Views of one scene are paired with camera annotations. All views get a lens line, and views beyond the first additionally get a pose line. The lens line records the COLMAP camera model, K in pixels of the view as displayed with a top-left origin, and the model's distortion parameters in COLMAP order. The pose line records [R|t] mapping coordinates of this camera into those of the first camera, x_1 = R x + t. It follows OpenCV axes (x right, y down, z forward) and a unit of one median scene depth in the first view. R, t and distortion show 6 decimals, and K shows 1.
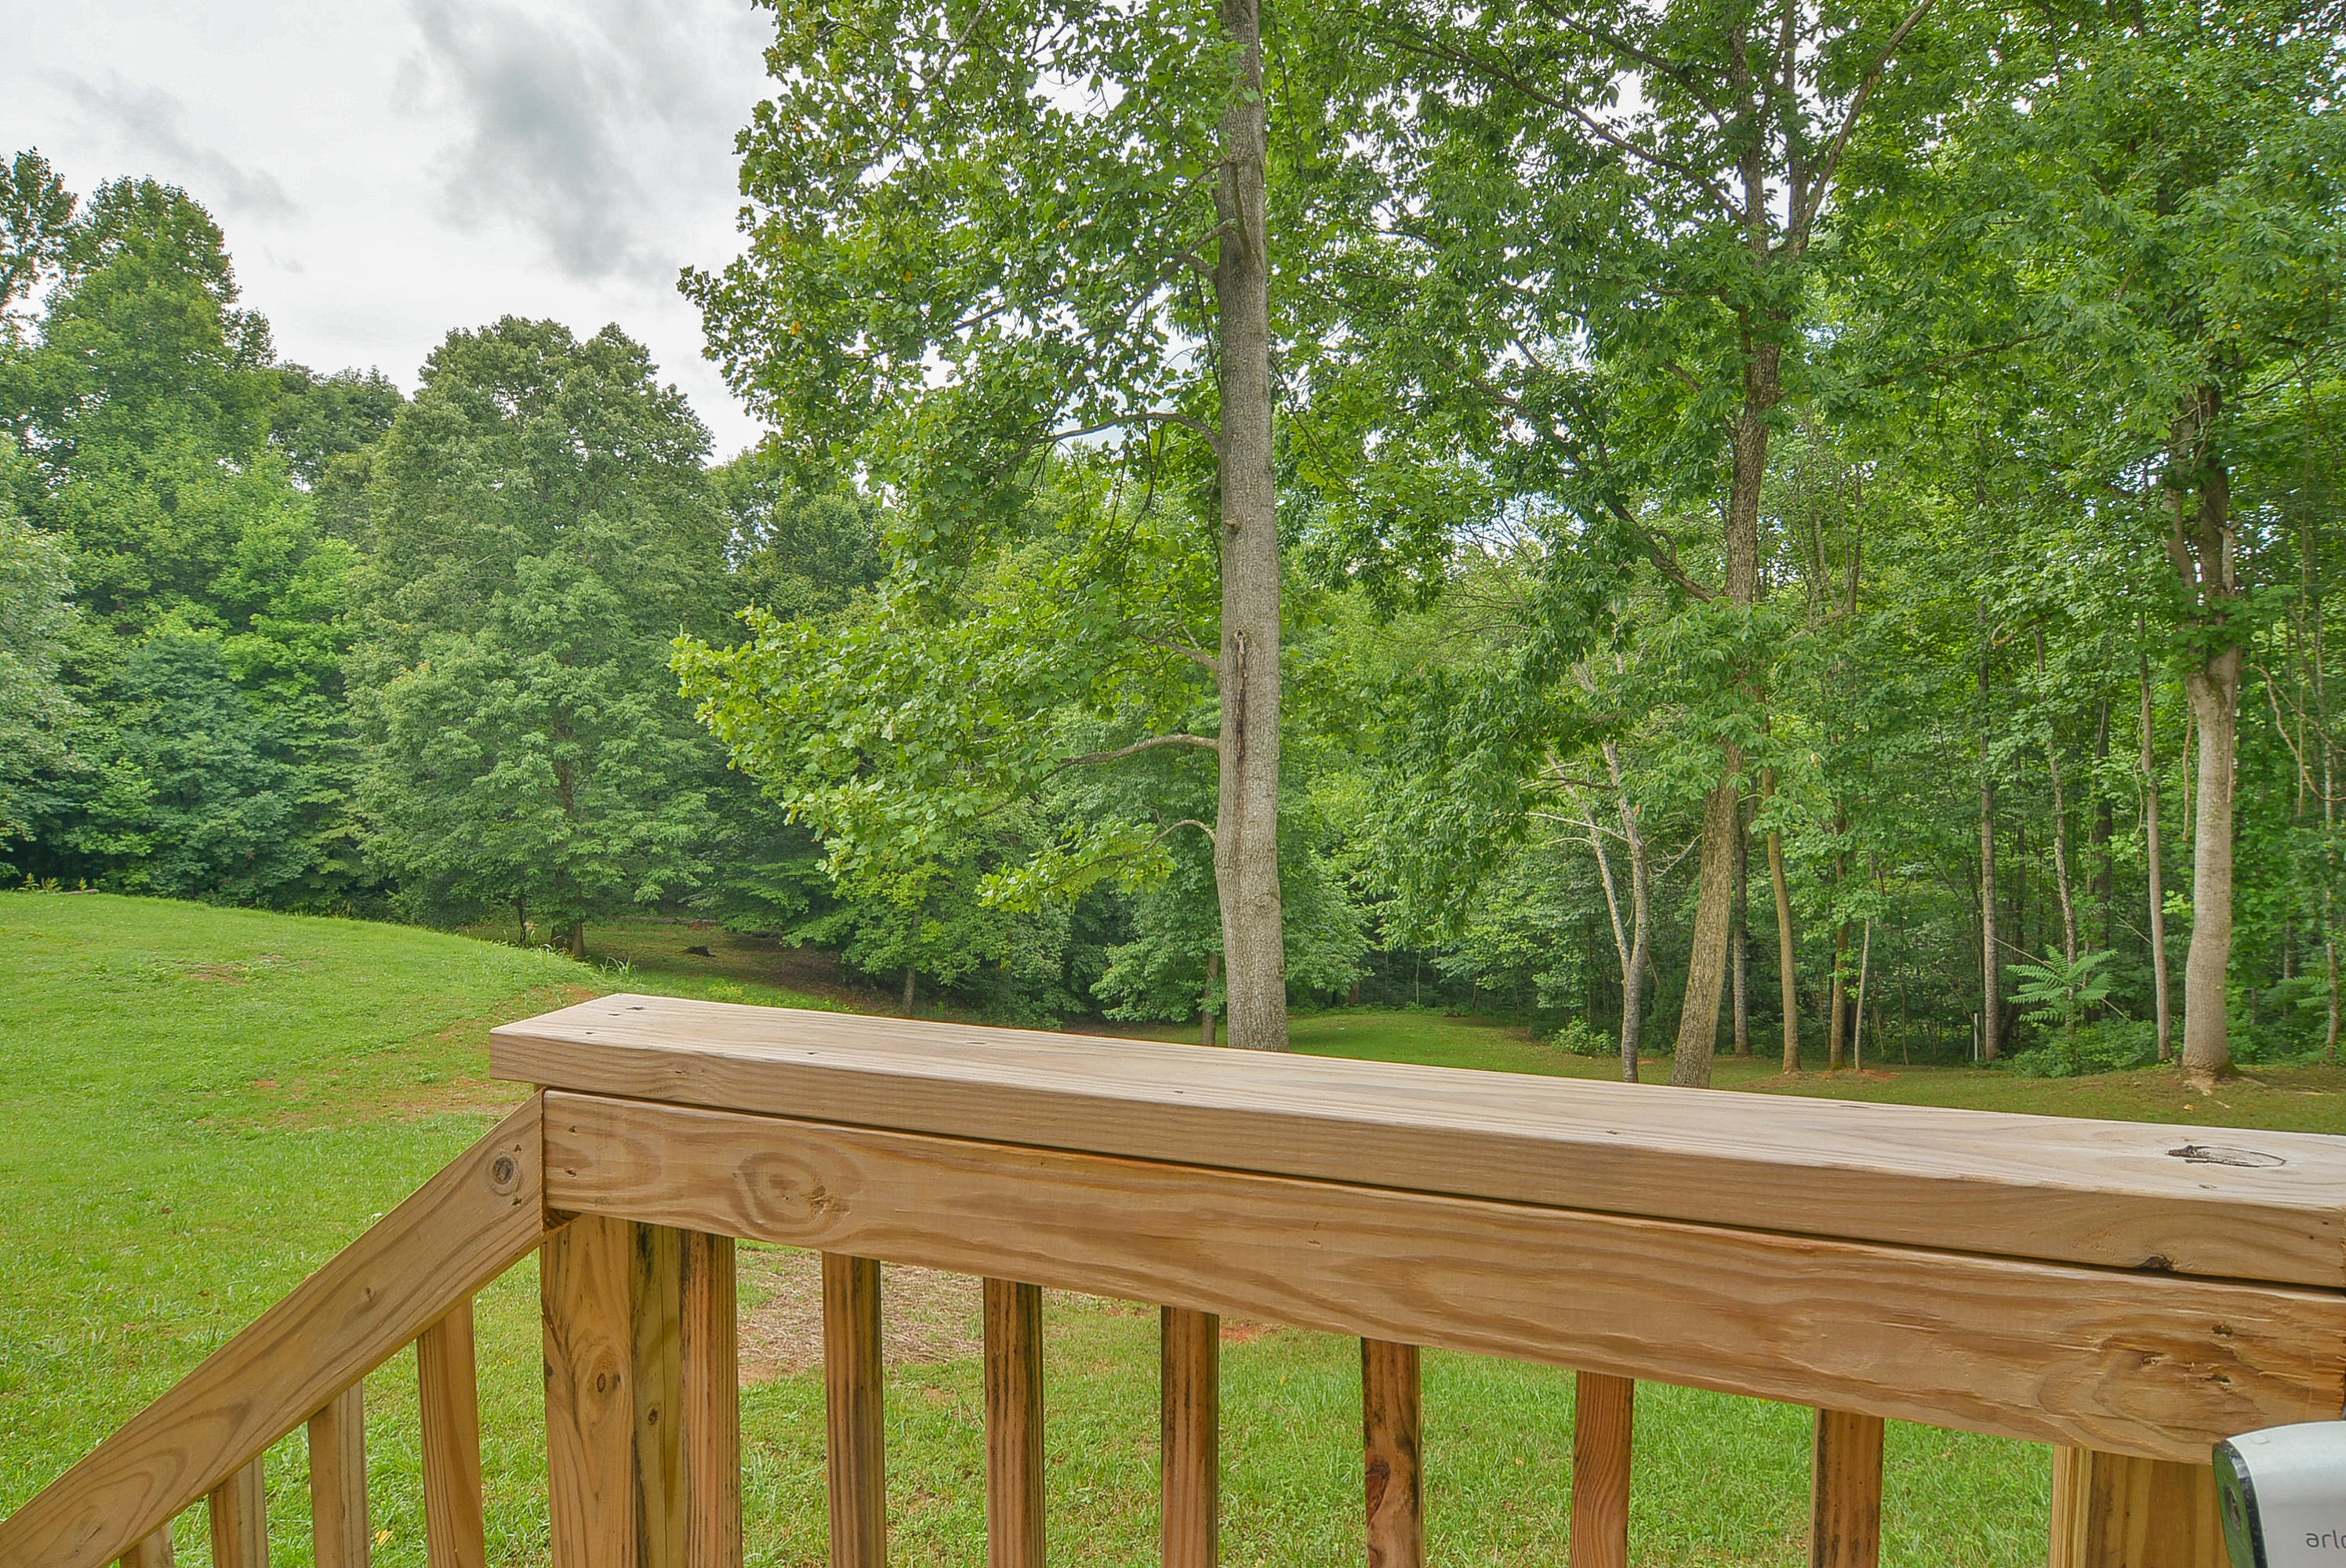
lens RADIAL K [[1274.0, 0, 1169.7], [0, 1274.0, 782.5], [0, 0, 1]] dist [0.000664, -0.000154]
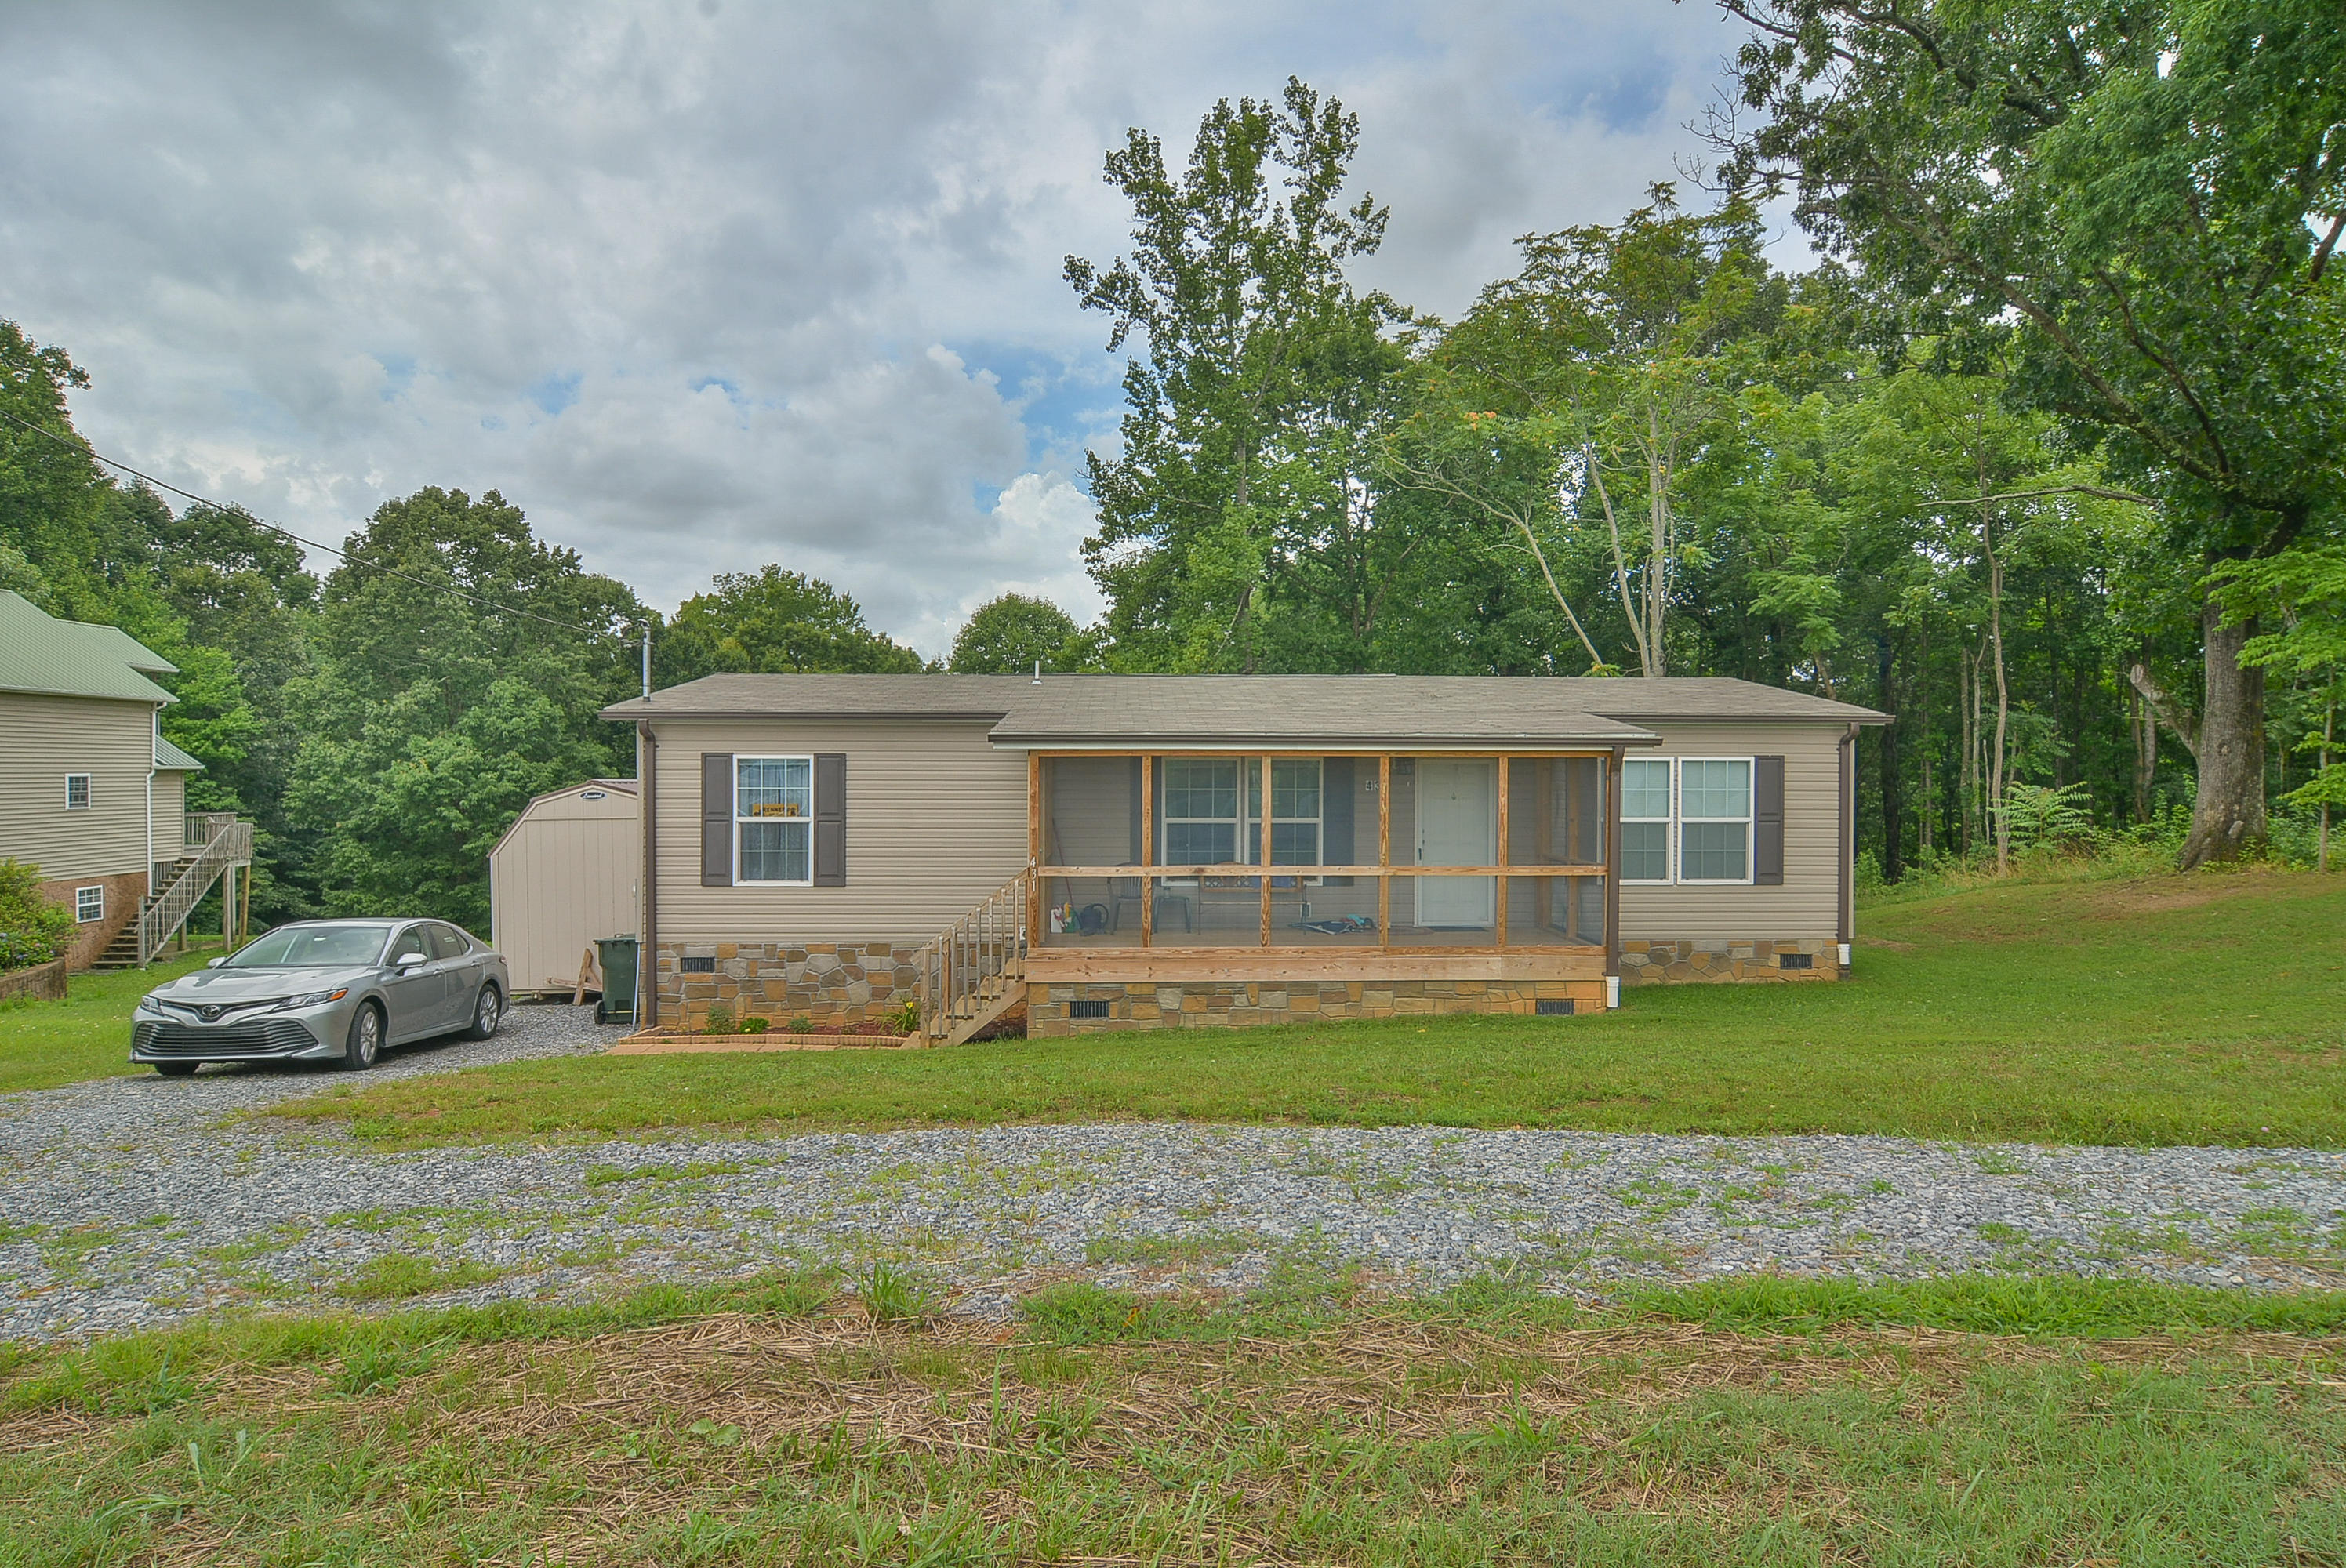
lens RADIAL K [[1274.0, 0, 1175.2], [0, 1274.0, 787.9], [0, 0, 1]] dist [0.000664, -0.000154]
pose [[0.940207, -0.001097, 0.340603, -0.283782], [0.019486, 0.998530, -0.050573, 0.018058], [-0.340047, 0.054186, 0.938846, -0.502195]]
